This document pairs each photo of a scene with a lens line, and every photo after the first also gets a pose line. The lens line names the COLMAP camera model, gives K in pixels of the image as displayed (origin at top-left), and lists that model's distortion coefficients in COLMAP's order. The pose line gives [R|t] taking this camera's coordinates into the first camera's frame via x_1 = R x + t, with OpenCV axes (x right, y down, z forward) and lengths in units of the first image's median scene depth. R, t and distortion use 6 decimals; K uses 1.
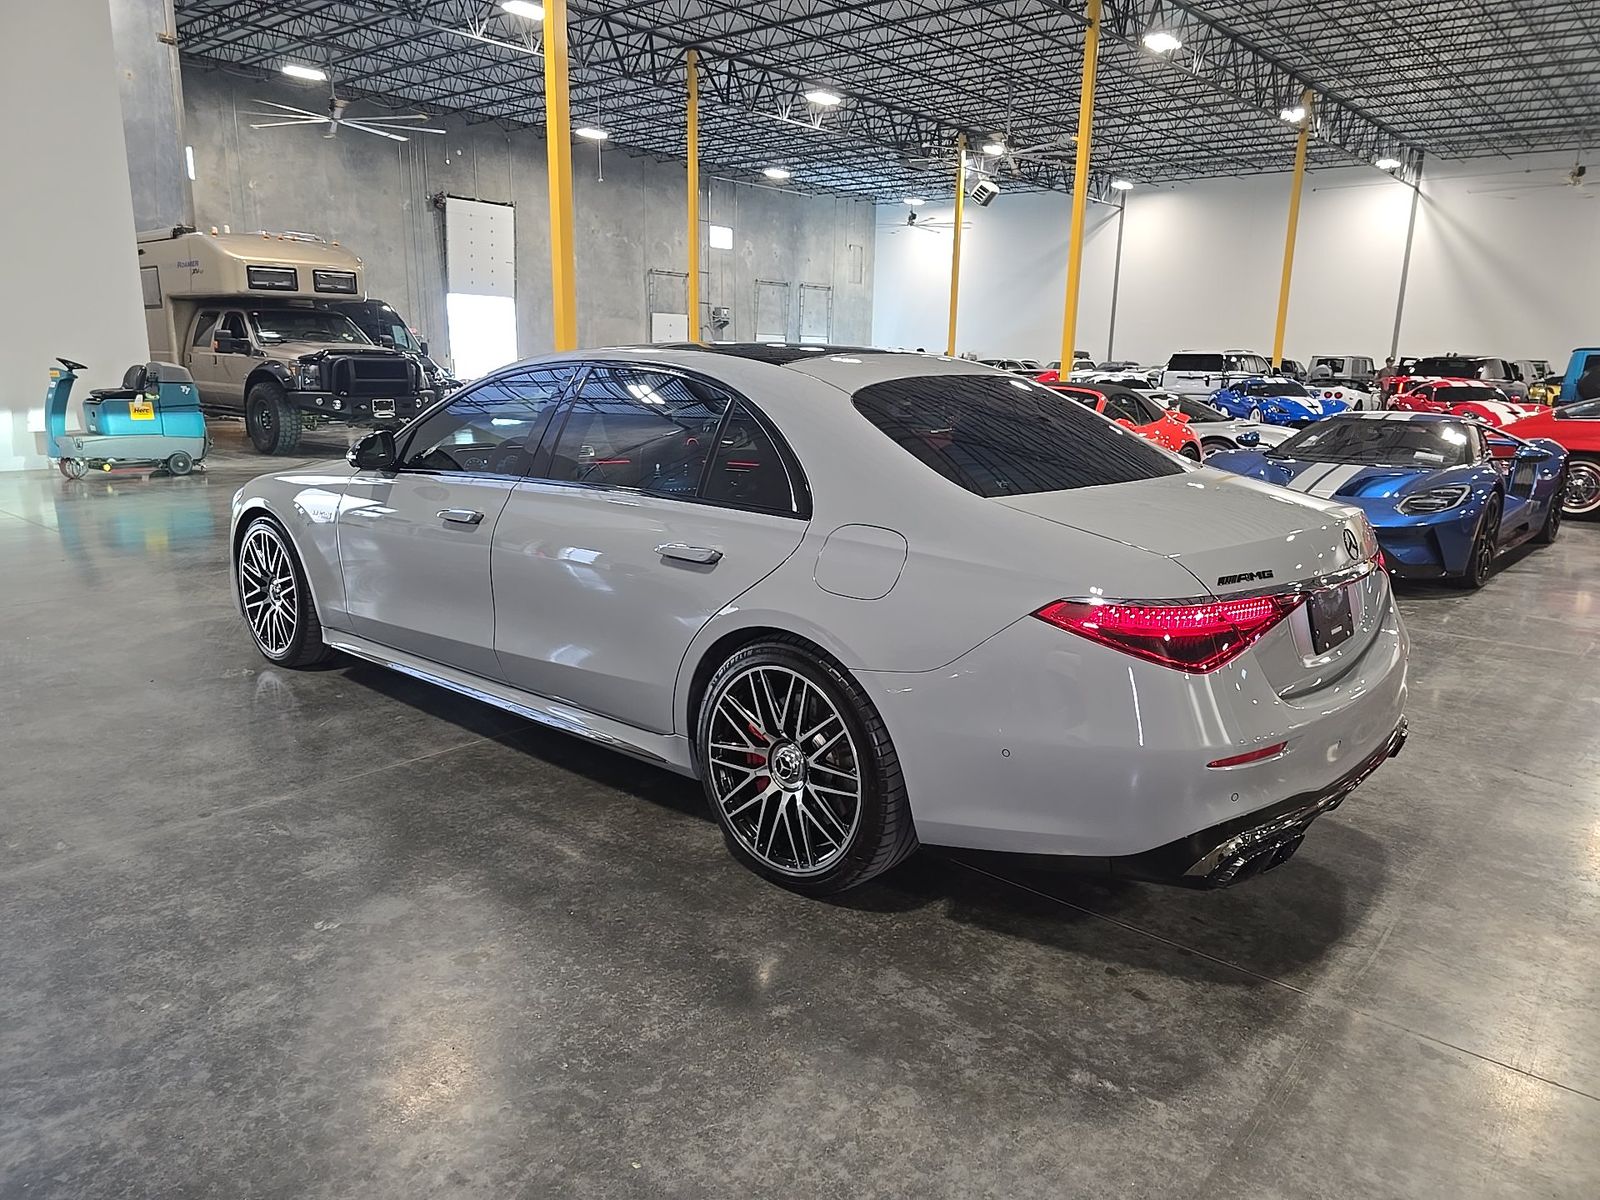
lens RADIAL K [[1072.2, 0, 800.0], [0, 1072.2, 600.0], [0, 0, 1]] dist [0.059126, -0.054567]
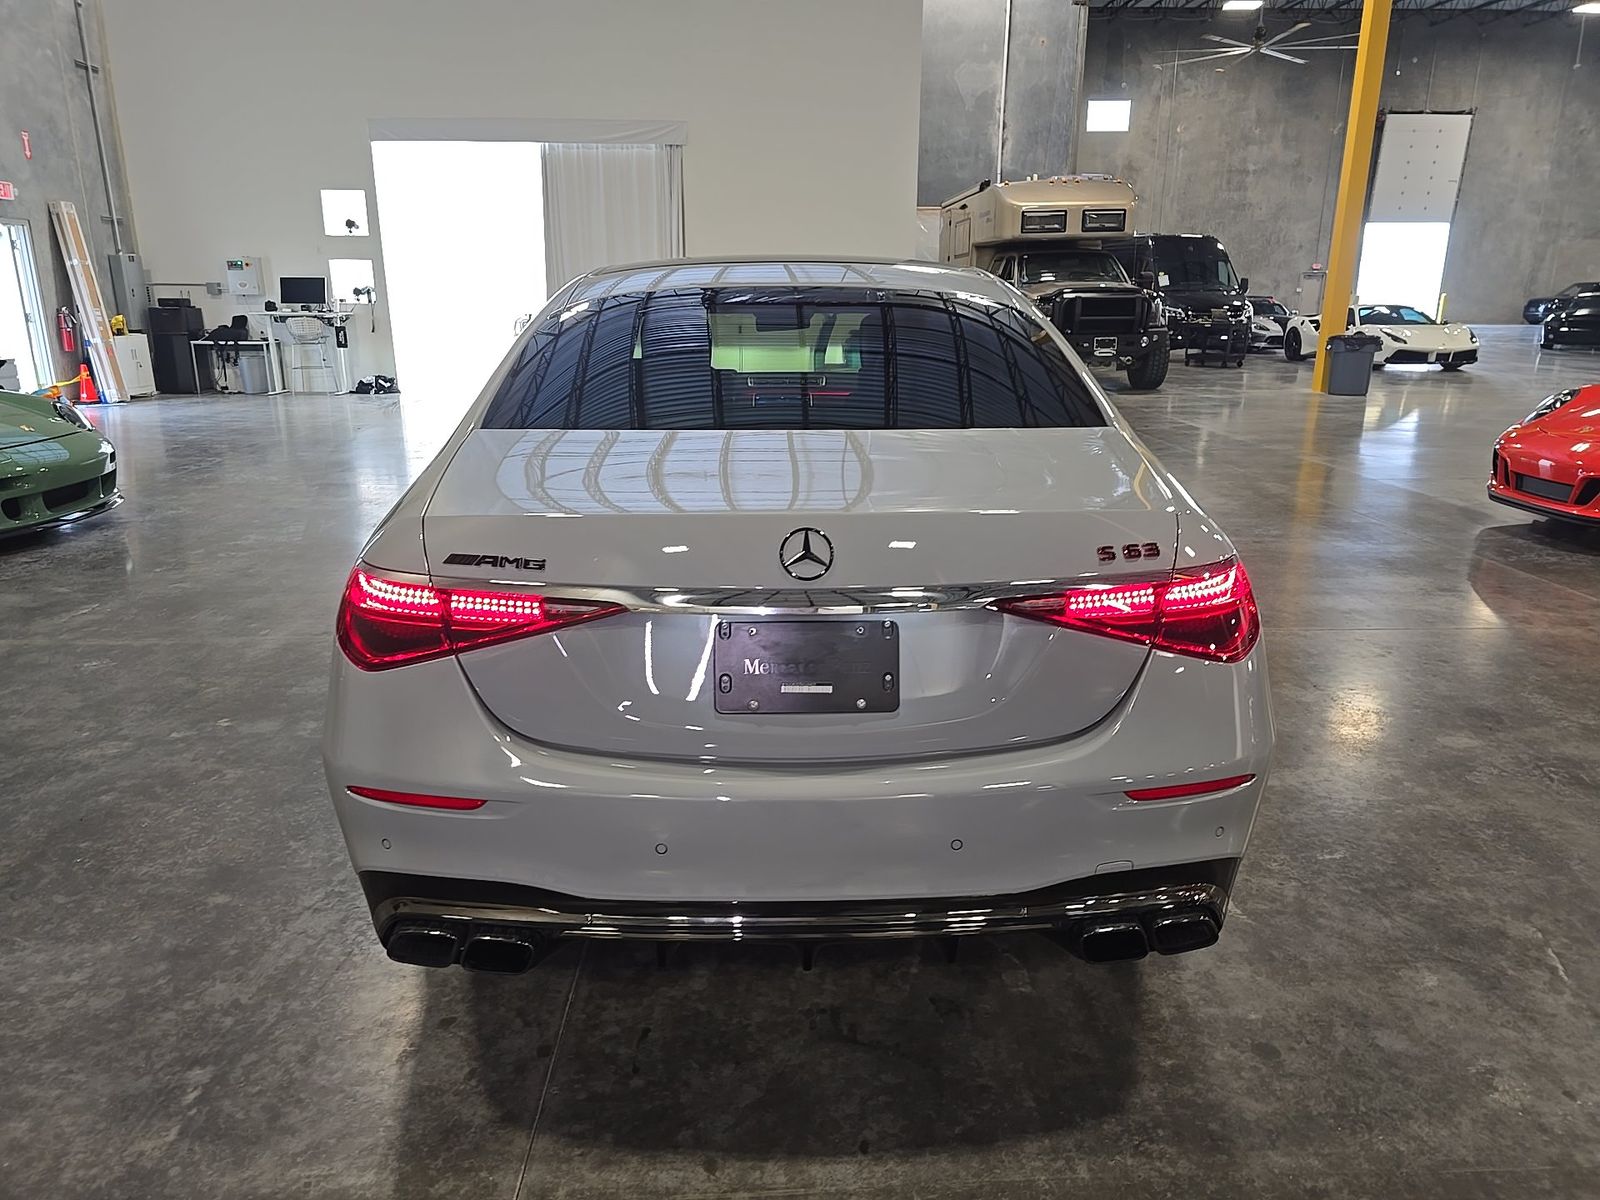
lens RADIAL K [[1072.2, 0, 800.0], [0, 1072.2, 600.0], [0, 0, 1]] dist [0.059126, -0.054567]
pose [[0.683730, 0.182347, -0.706586, 0.161196], [-0.146421, 0.982866, 0.111961, -0.016017], [0.714895, 0.026908, 0.698714, 0.099950]]
